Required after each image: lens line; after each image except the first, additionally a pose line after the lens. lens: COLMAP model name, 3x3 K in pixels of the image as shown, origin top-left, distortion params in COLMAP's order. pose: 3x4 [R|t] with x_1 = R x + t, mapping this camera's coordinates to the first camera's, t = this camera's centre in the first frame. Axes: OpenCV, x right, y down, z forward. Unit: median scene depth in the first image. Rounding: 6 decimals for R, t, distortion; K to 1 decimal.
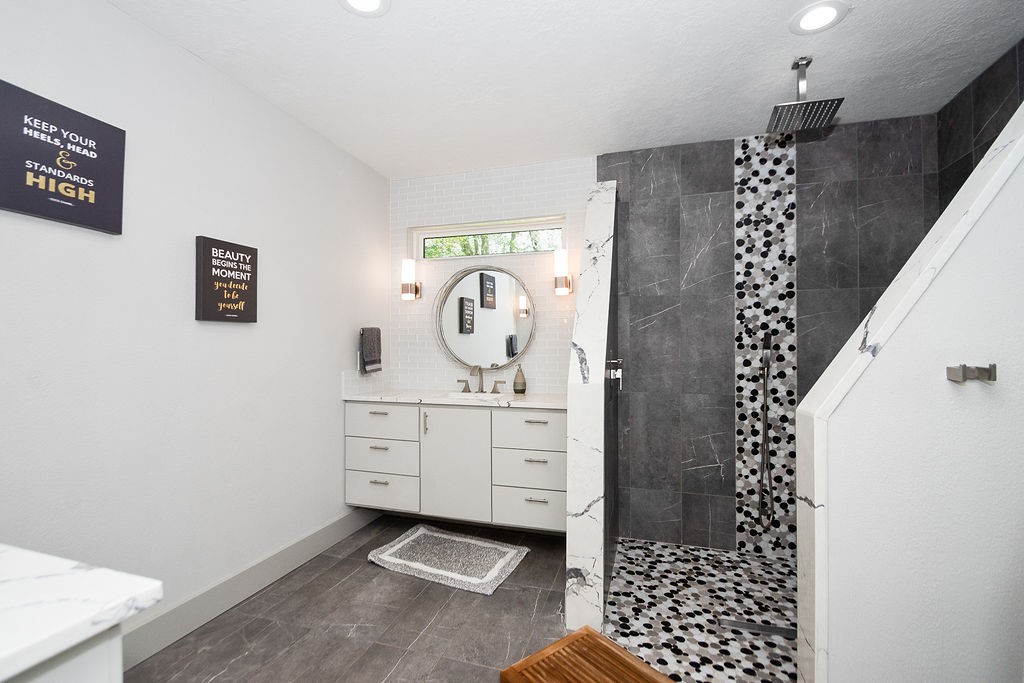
lens RADIAL K [[463.3, 0, 509.4], [0, 463.3, 347.0], [0, 0, 1]] dist [0.009108, -0.013960]
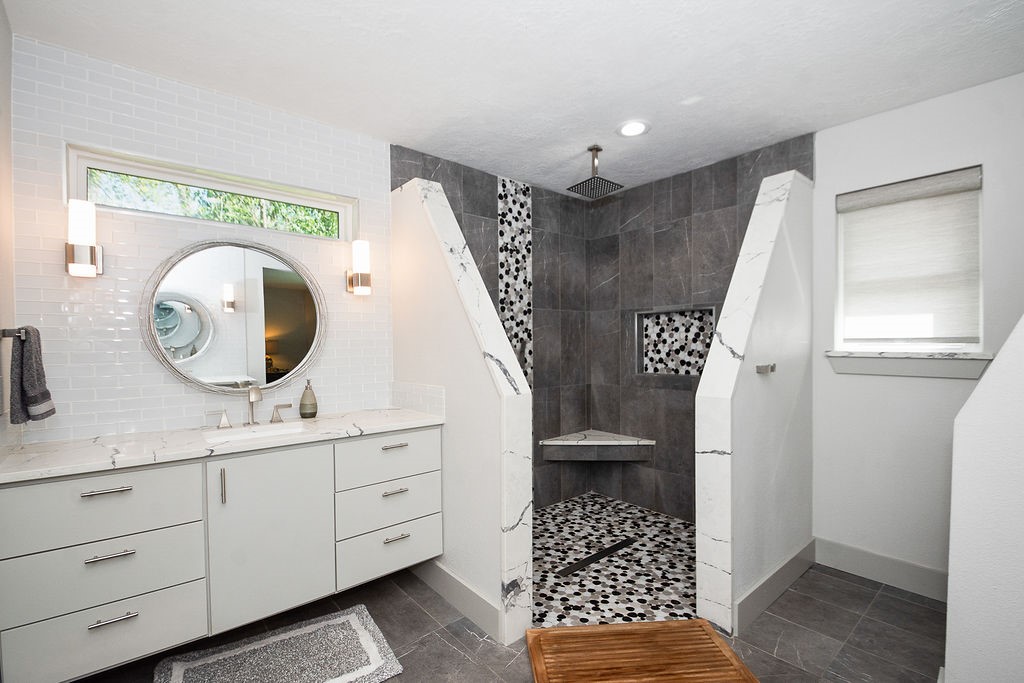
lens RADIAL K [[459.4, 0, 500.8], [0, 459.4, 352.7], [0, 0, 1]] dist [0.001413, -0.012432]
pose [[0.526770, -0.021986, 0.849724, -0.528027], [0.007015, 0.999744, 0.021519, -0.025055], [-0.849979, -0.005374, 0.526789, 0.385294]]
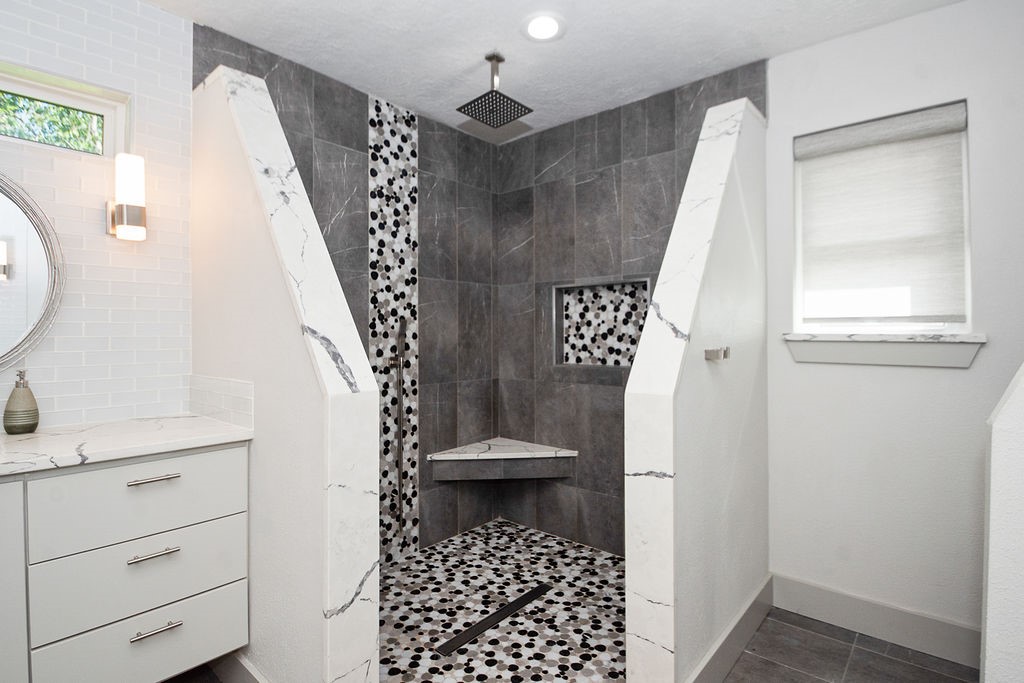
lens RADIAL K [[509.7, 0, 497.9], [0, 509.7, 333.2], [0, 0, 1]] dist [-0.013195, -0.000241]
pose [[0.394771, 0.003638, 0.918772, -0.297734], [0.000118, 0.999992, -0.004011, 0.000580], [-0.918780, 0.001692, 0.394767, 0.415586]]
